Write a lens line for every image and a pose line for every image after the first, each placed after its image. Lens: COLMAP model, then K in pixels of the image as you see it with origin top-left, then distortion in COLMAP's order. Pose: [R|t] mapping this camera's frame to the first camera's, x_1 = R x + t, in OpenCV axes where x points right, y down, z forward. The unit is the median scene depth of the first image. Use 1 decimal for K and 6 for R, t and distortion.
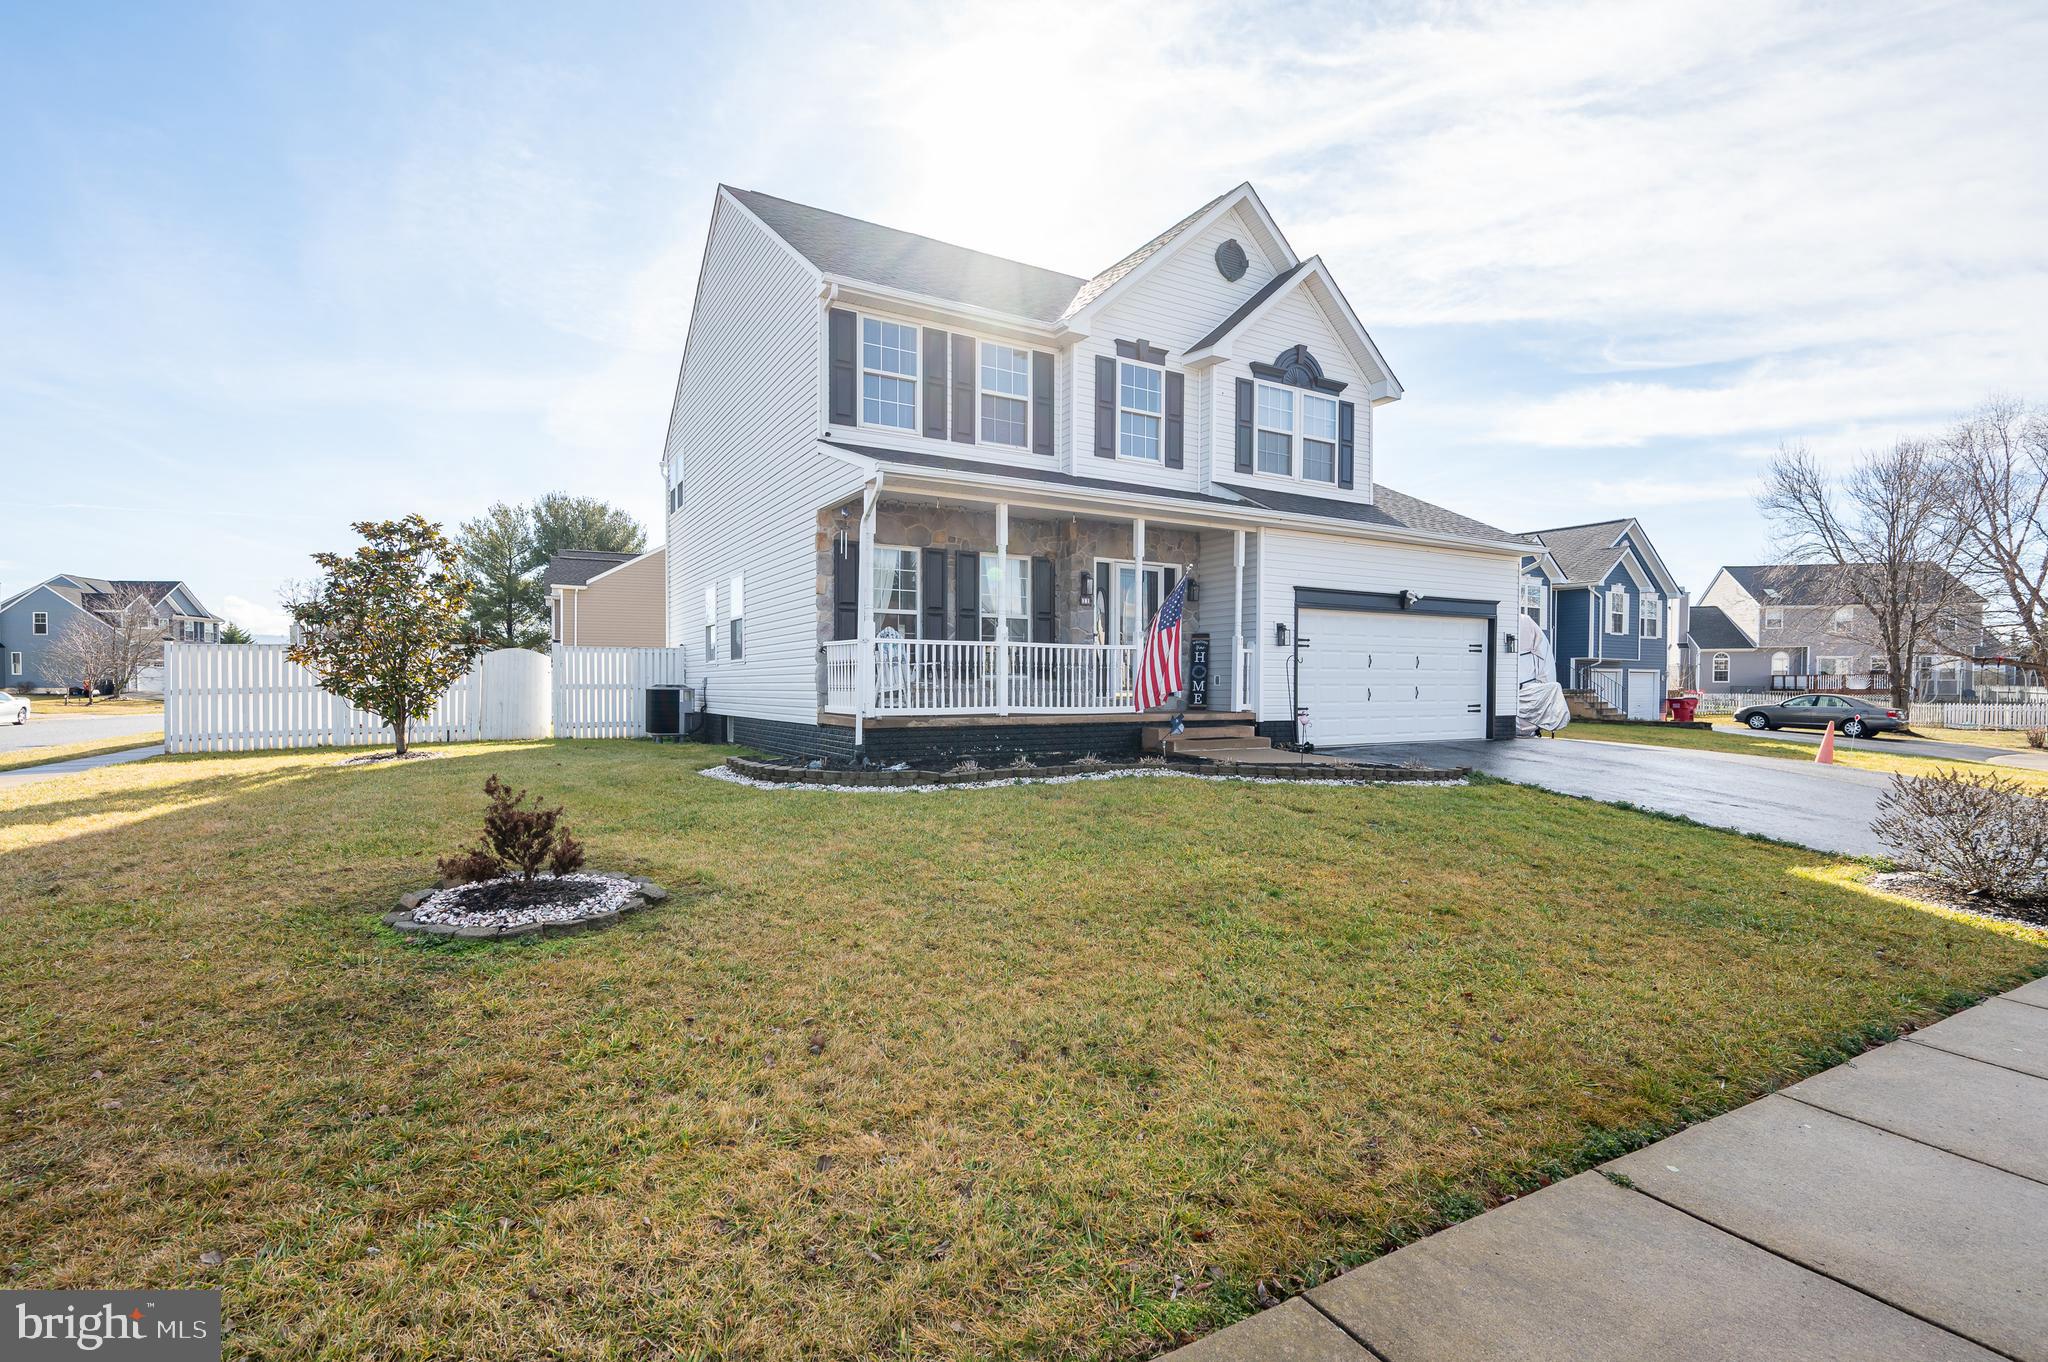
lens RADIAL K [[933.5, 0, 969.6], [0, 933.5, 709.2], [0, 0, 1]] dist [-0.000827, -0.000091]
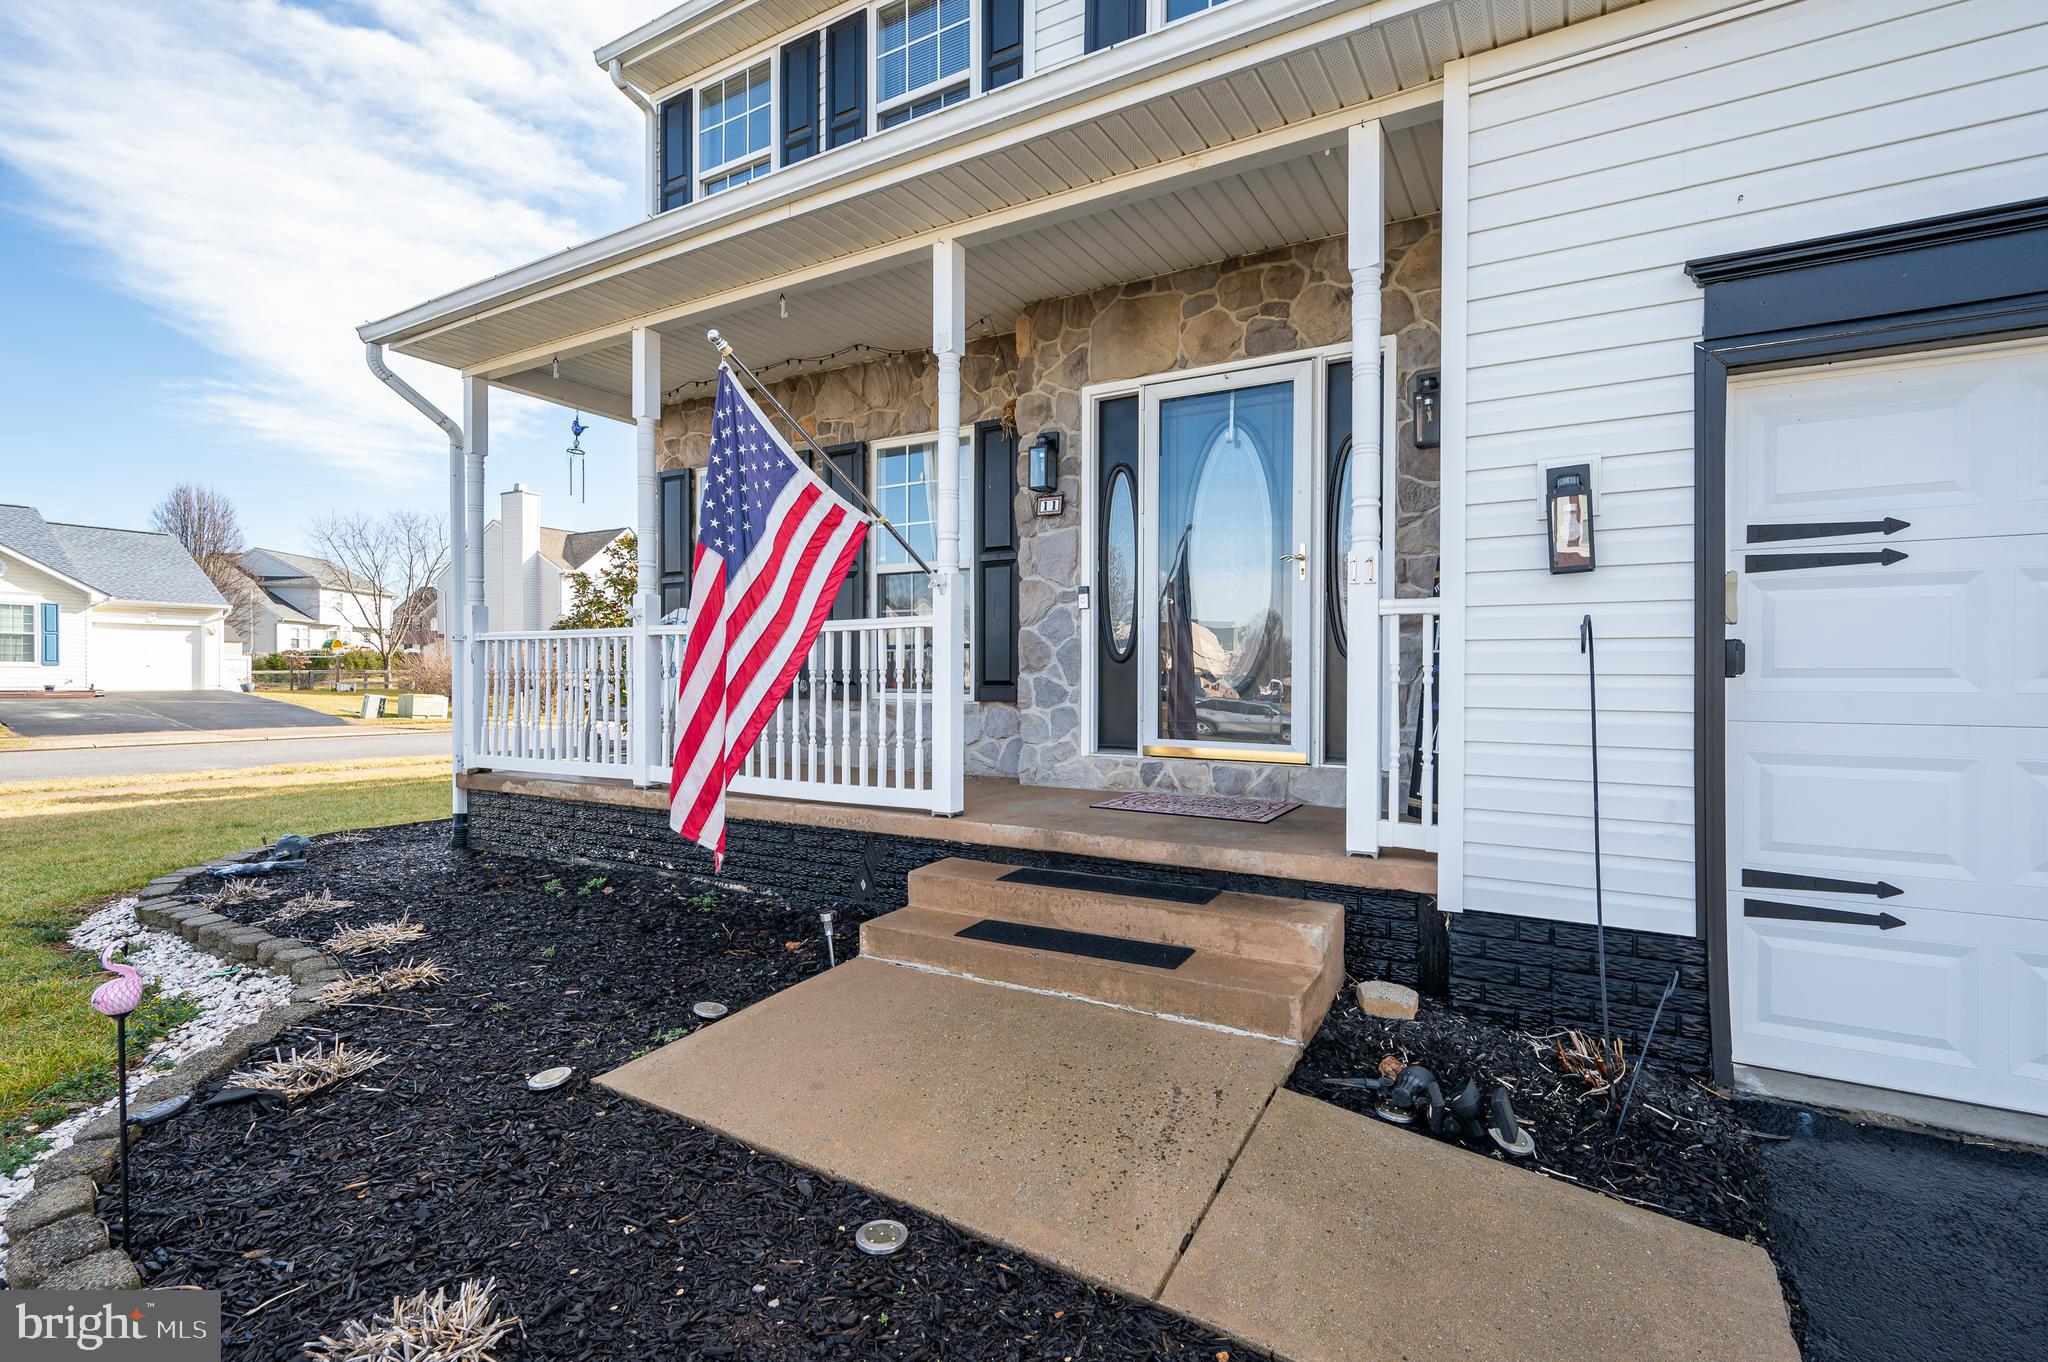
lens RADIAL K [[935.7, 0, 1033.5], [0, 935.7, 686.2], [0, 0, 1]] dist [0.002446, 0.000336]
pose [[0.513977, 0.009485, -0.857752, 0.448543], [-0.023456, 0.999720, -0.003000, -0.038240], [0.857483, 0.021661, 0.514056, 0.777500]]
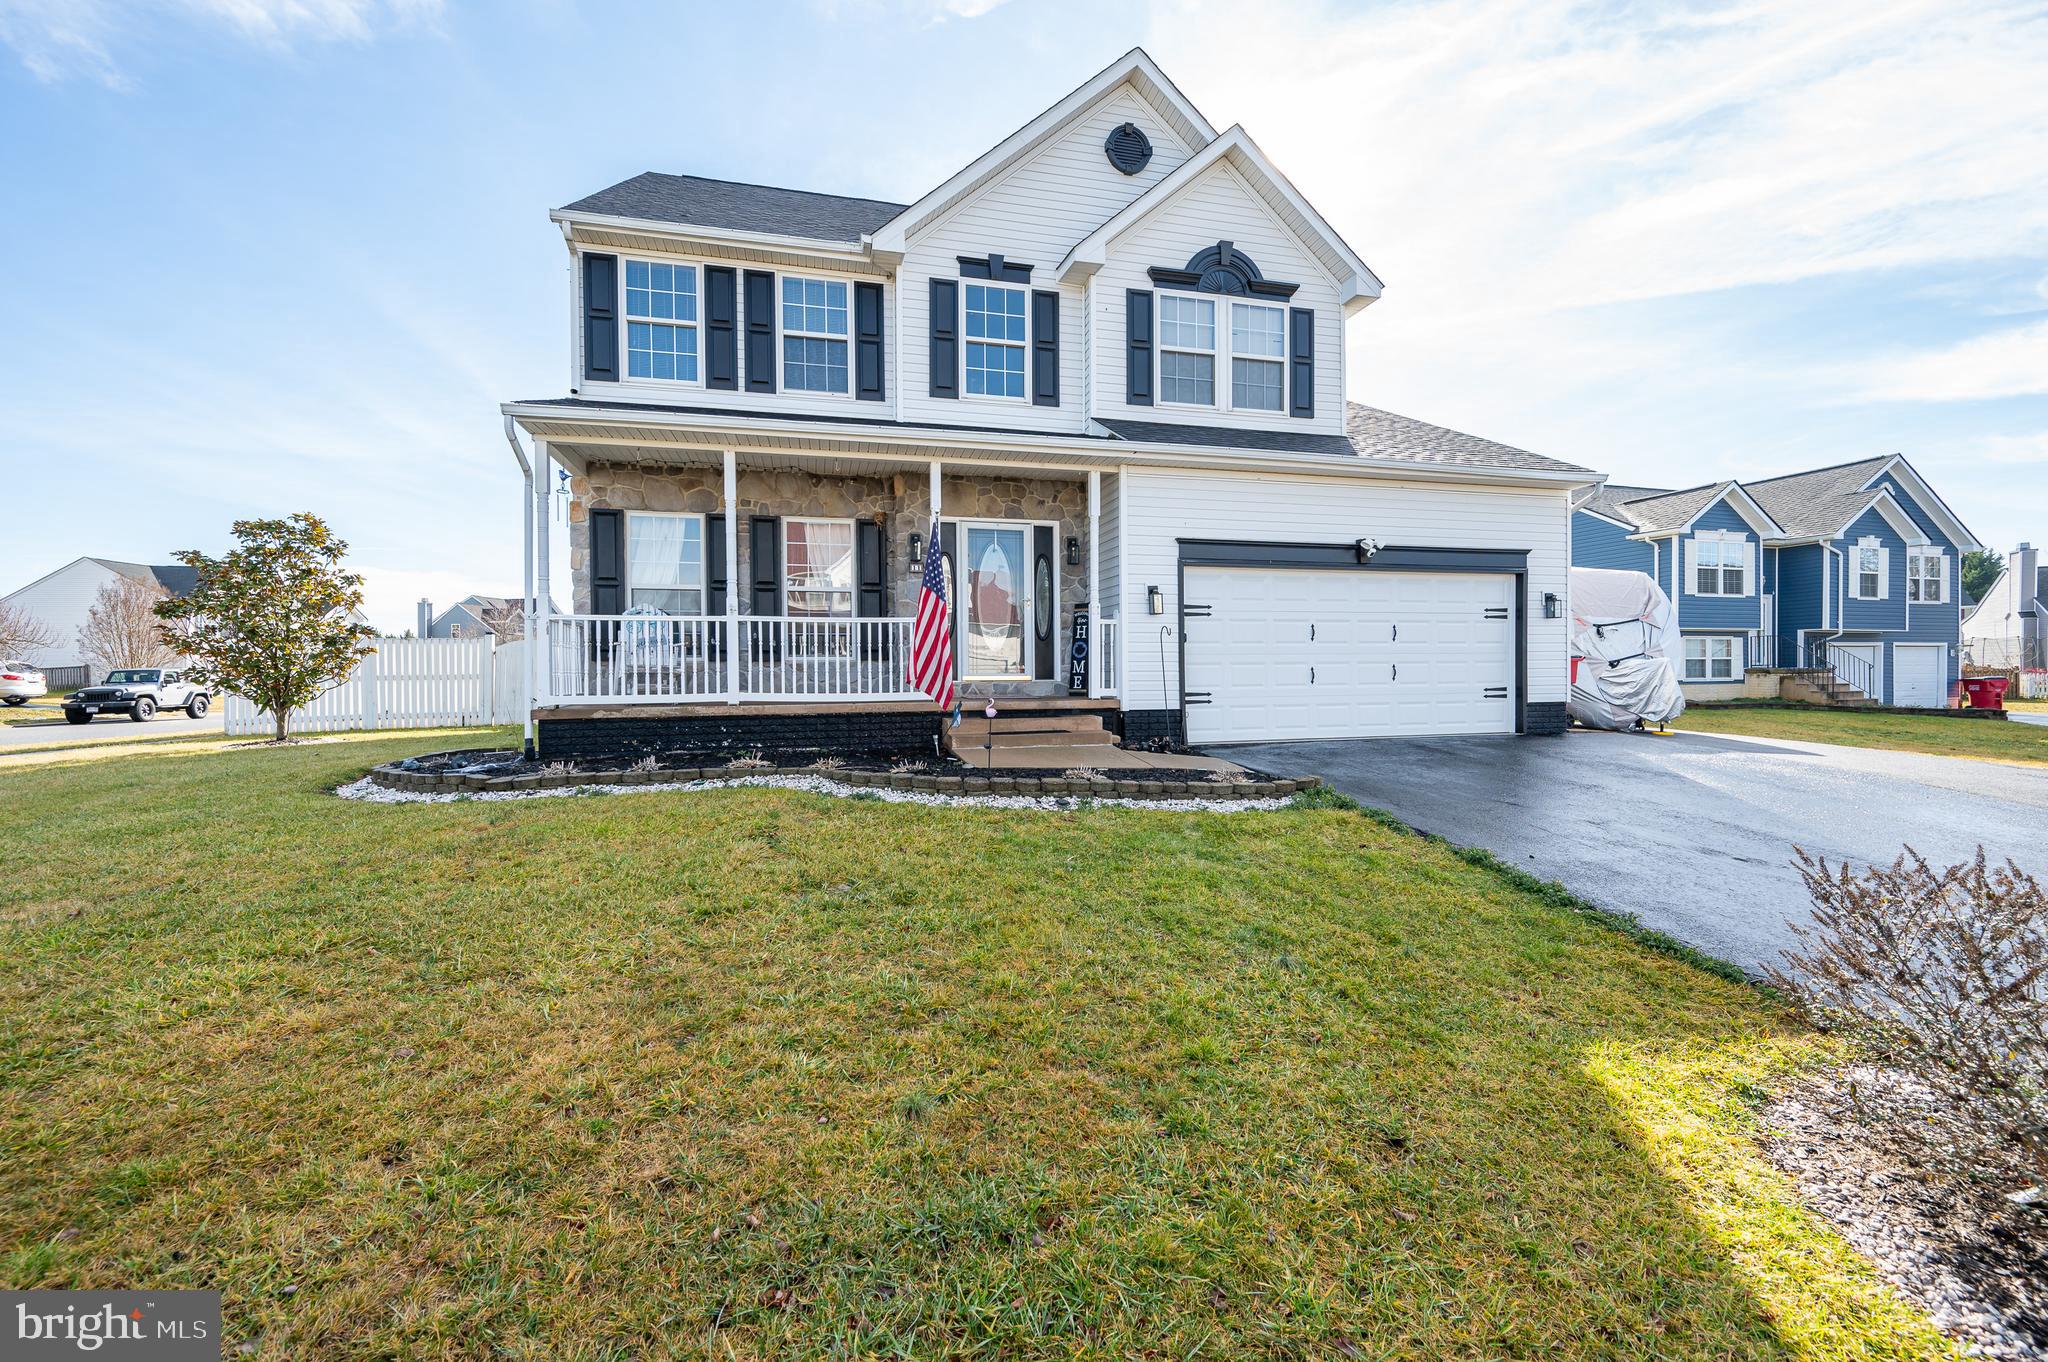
lens RADIAL K [[822.4, 0, 1016.1], [0, 822.4, 687.0], [0, 0, 1]] dist [0.001554, -0.000040]
pose [[0.965600, -0.005473, -0.259975, 0.396617], [0.003091, 0.999949, -0.009571, -0.000428], [0.260014, 0.008438, 0.965568, 0.297181]]
